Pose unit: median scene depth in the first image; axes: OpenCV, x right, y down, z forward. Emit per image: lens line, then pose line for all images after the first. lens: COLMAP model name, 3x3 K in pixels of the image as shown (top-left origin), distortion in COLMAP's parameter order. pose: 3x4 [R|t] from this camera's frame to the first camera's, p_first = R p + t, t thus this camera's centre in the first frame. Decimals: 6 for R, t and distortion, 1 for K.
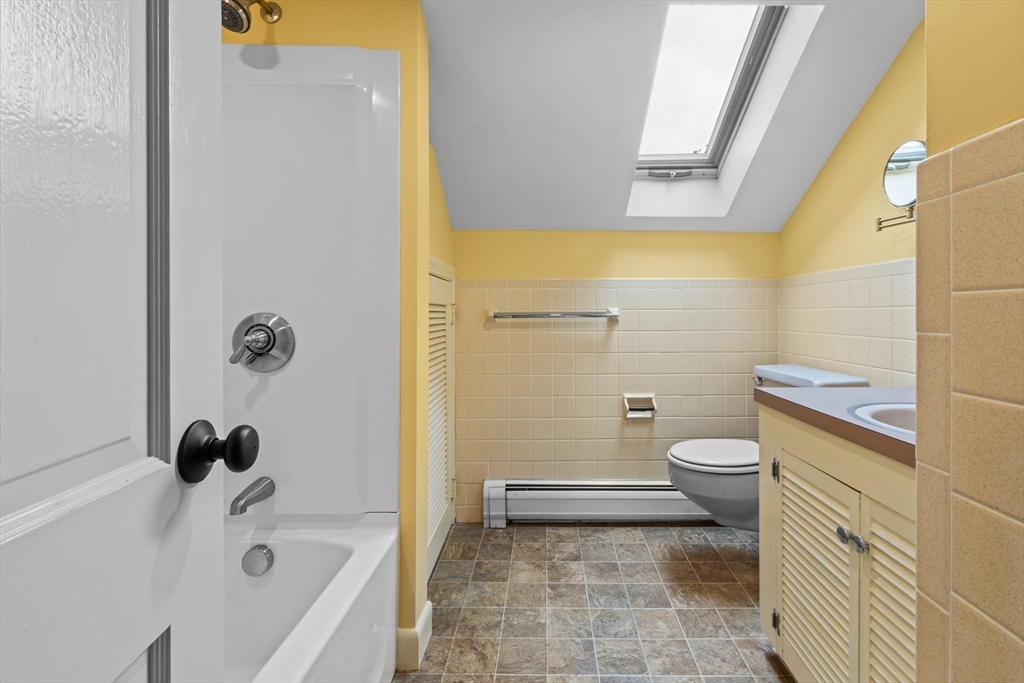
lens RADIAL K [[468.3, 0, 506.7], [0, 468.3, 318.6], [0, 0, 1]] dist [0.000137, 0.000000]
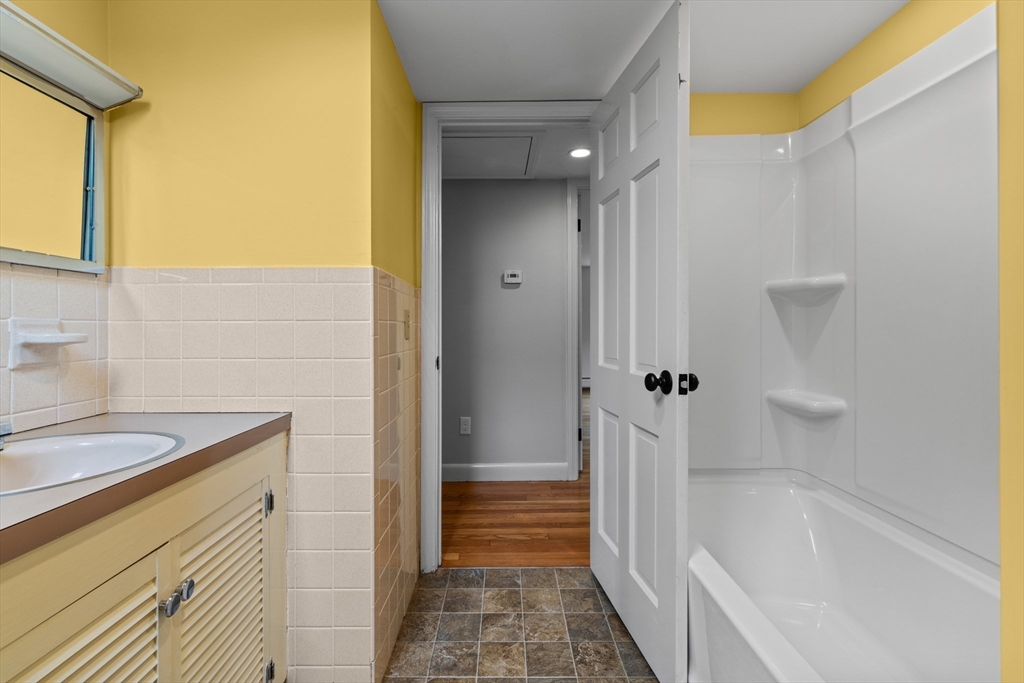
lens RADIAL K [[468.3, 0, 506.7], [0, 468.3, 318.6], [0, 0, 1]] dist [0.000137, 0.000000]
pose [[-0.995741, 0.030470, -0.087011, 0.177866], [0.030908, 0.999515, -0.003687, -0.027833], [0.086857, -0.006360, -0.996201, 1.911878]]
